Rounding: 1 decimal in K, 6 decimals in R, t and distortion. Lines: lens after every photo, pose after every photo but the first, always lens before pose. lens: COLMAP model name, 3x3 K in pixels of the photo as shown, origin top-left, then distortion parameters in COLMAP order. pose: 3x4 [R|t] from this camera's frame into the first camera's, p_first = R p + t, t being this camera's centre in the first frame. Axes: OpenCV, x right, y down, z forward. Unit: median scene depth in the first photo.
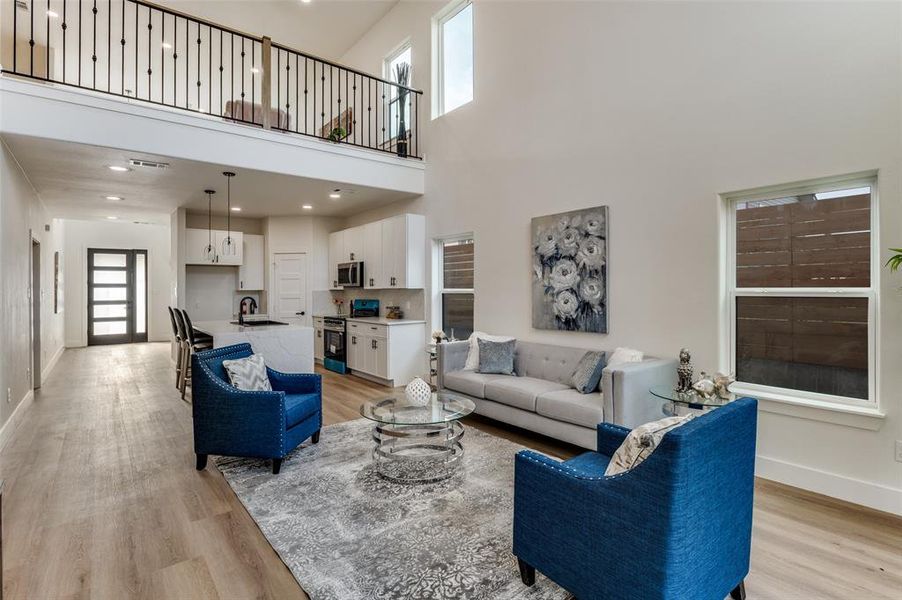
lens RADIAL K [[438.5, 0, 450.2], [0, 438.5, 288.4], [0, 0, 1]] dist [-0.013416, 0.000278]
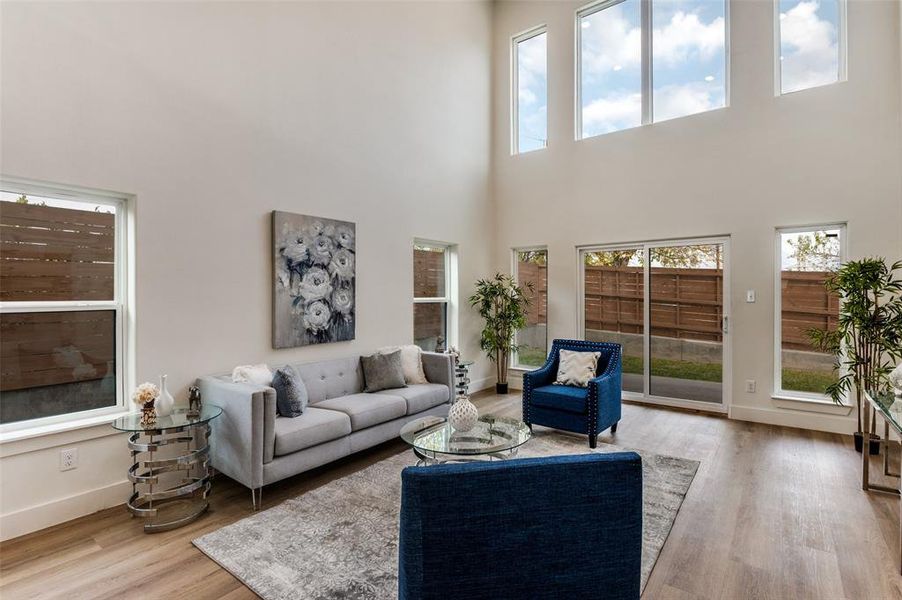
lens RADIAL K [[435.4, 0, 450.6], [0, 435.4, 294.7], [0, 0, 1]] dist [-0.013802, 0.001004]
pose [[-0.237672, 0.010900, 0.971284, -0.490898], [0.009974, 0.999912, -0.008781, 0.001524], [-0.971294, 0.007601, -0.237760, 0.660927]]
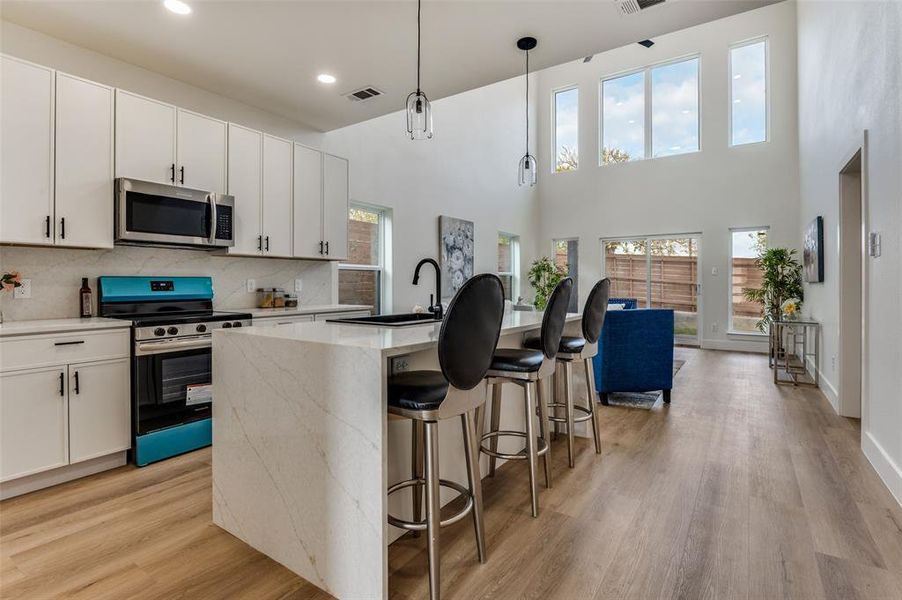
lens RADIAL K [[442.0, 0, 452.3], [0, 442.0, 277.1], [0, 0, 1]] dist [-0.010516, 0.000846]
pose [[-0.293379, 0.023629, 0.955704, -0.837738], [0.003506, 0.999714, -0.023641, 0.045435], [-0.955990, -0.003585, -0.293378, 1.027507]]
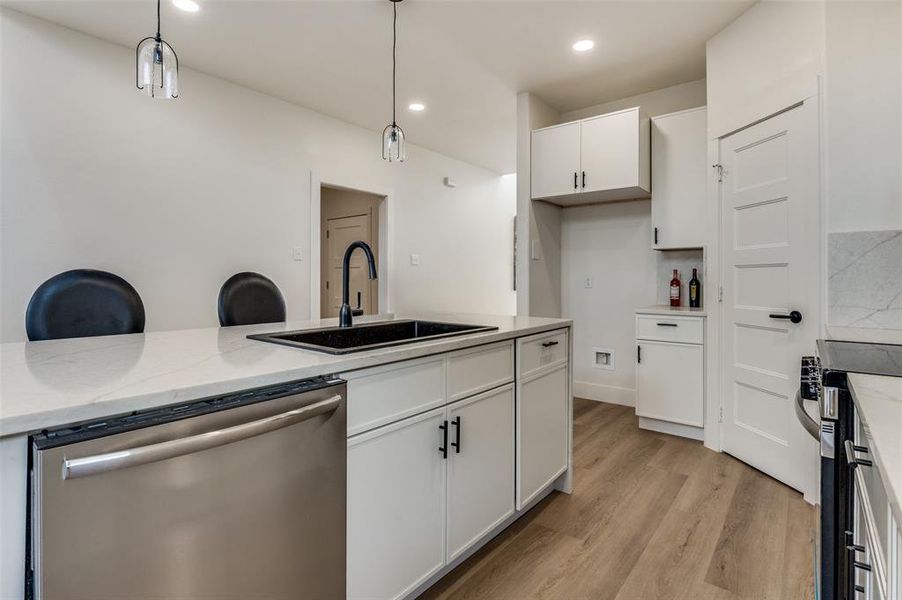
lens RADIAL K [[442.0, 0, 452.3], [0, 442.0, 277.1], [0, 0, 1]] dist [-0.010516, 0.000846]
pose [[0.213202, 0.003158, -0.977003, -0.135215], [-0.001270, 0.999995, 0.002955, 0.039212], [0.977007, 0.000611, 0.213205, 0.926018]]
